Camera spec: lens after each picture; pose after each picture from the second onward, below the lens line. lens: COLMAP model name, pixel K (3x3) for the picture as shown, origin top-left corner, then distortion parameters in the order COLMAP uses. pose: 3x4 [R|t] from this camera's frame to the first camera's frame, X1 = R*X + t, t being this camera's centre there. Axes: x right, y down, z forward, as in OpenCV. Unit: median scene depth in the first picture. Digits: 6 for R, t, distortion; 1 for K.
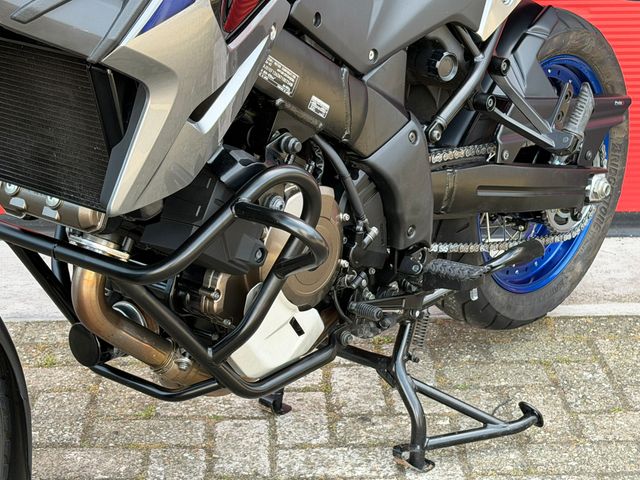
lens RADIAL K [[1387.6, 0, 318.9], [0, 1387.6, 251.8], [0, 0, 1]] dist [0.132723, 0.000000]
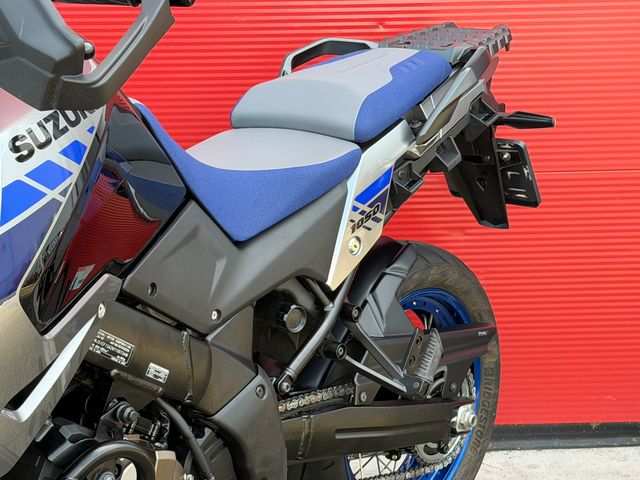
lens RADIAL K [[1387.6, 0, 312.5], [0, 1387.6, 249.0], [0, 0, 1]] dist [0.132723, 0.000000]
pose [[0.999462, -0.021149, 0.025067, 0.083723], [0.023839, 0.993379, -0.112385, -0.072001], [-0.022524, 0.112922, 0.993349, -0.022048]]
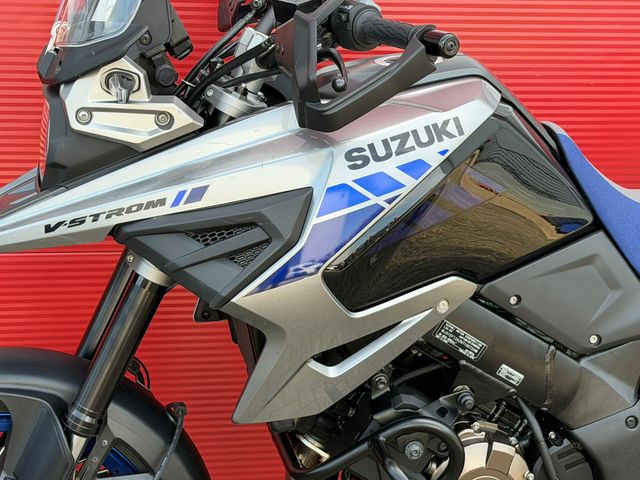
lens RADIAL K [[1387.6, 0, 324.0], [0, 1387.6, 242.5], [0, 0, 1]] dist [0.132723, 0.000000]
pose [[0.791163, 0.190283, -0.581251, 0.484709], [-0.244683, 0.969476, -0.015672, -0.143503], [0.560527, 0.154621, 0.813573, -0.023713]]
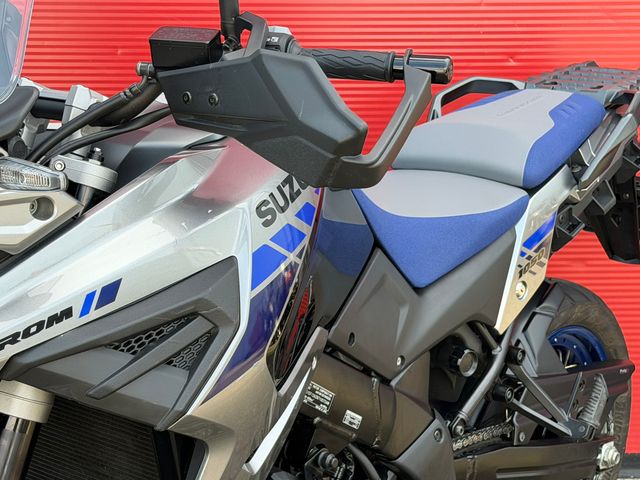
lens RADIAL K [[1387.6, 0, 307.2], [0, 1387.6, 251.3], [0, 0, 1]] dist [0.132723, 0.000000]
pose [[0.999855, -0.003717, 0.016646, -0.047580], [0.005404, 0.994722, -0.102467, -0.114867], [-0.016177, 0.102542, 0.994597, -0.047550]]
